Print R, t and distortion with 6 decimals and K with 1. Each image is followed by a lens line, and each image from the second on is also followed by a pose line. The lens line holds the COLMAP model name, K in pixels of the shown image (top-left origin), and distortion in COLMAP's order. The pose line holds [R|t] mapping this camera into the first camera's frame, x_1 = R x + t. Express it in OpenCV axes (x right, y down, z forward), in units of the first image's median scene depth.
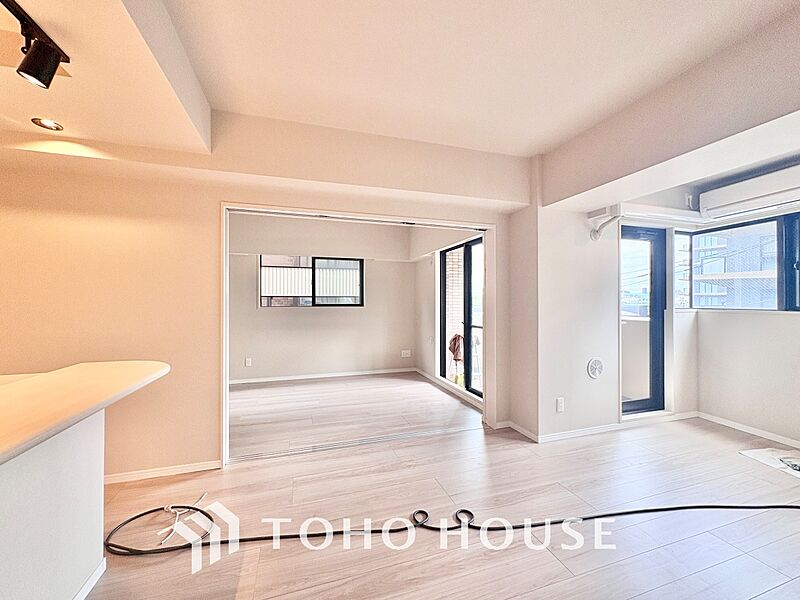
lens RADIAL K [[318.9, 0, 400.0], [0, 318.9, 300.0], [0, 0, 1]] dist [-0.000974, -0.000004]
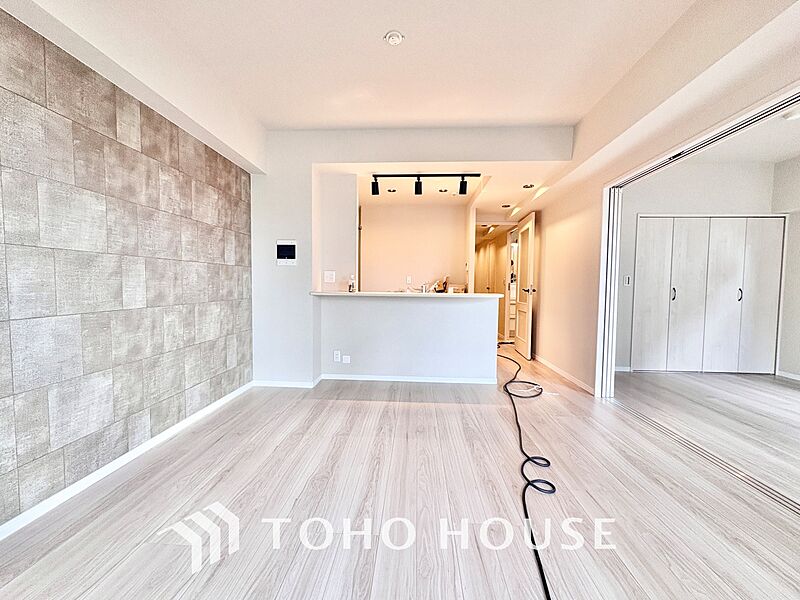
lens RADIAL K [[318.9, 0, 400.0], [0, 318.9, 300.0], [0, 0, 1]] dist [-0.000974, -0.000004]
pose [[-0.358867, 0.040117, -0.932526, 0.634743], [-0.007146, 0.998929, 0.045724, 0.061414], [0.933362, 0.023073, -0.358195, 0.505297]]
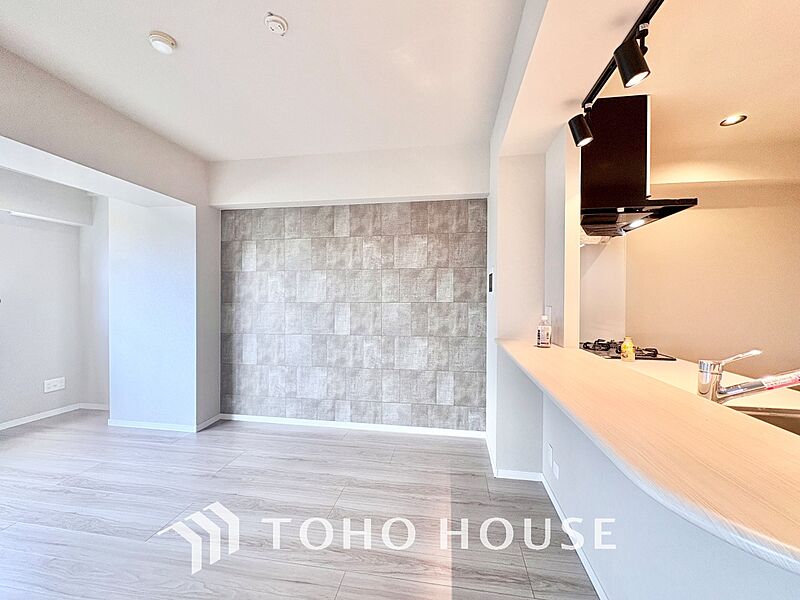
lens RADIAL K [[318.9, 0, 400.0], [0, 318.9, 300.0], [0, 0, 1]] dist [-0.000974, -0.000004]
pose [[-0.891150, -0.006606, 0.453660, -0.264508], [-0.005193, 0.999977, 0.004360, 0.002604], [-0.453678, 0.001529, -0.891164, 0.599134]]
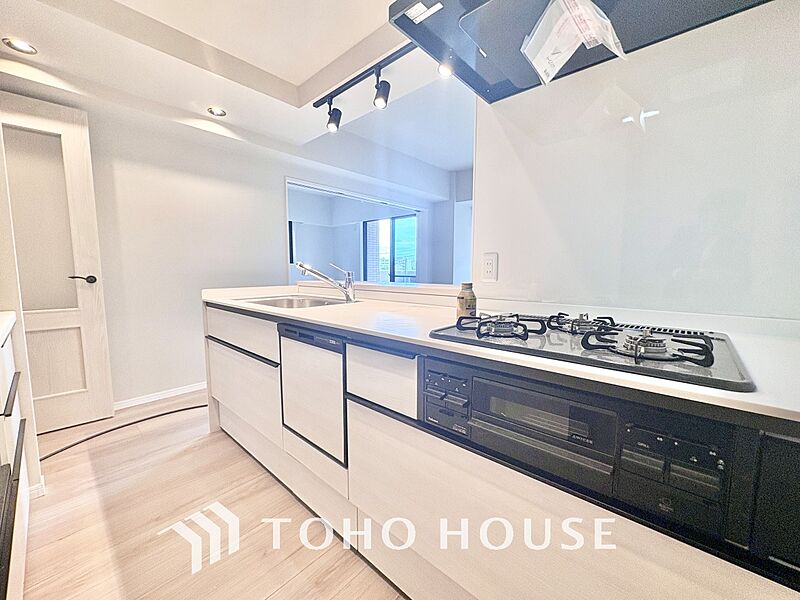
lens RADIAL K [[318.9, 0, 400.0], [0, 318.9, 300.0], [0, 0, 1]] dist [-0.000974, -0.000004]
pose [[0.866457, -0.046238, 0.497107, -0.585631], [-0.004882, 0.994870, 0.101046, 0.053097], [-0.499229, -0.089978, 0.861786, -0.322510]]
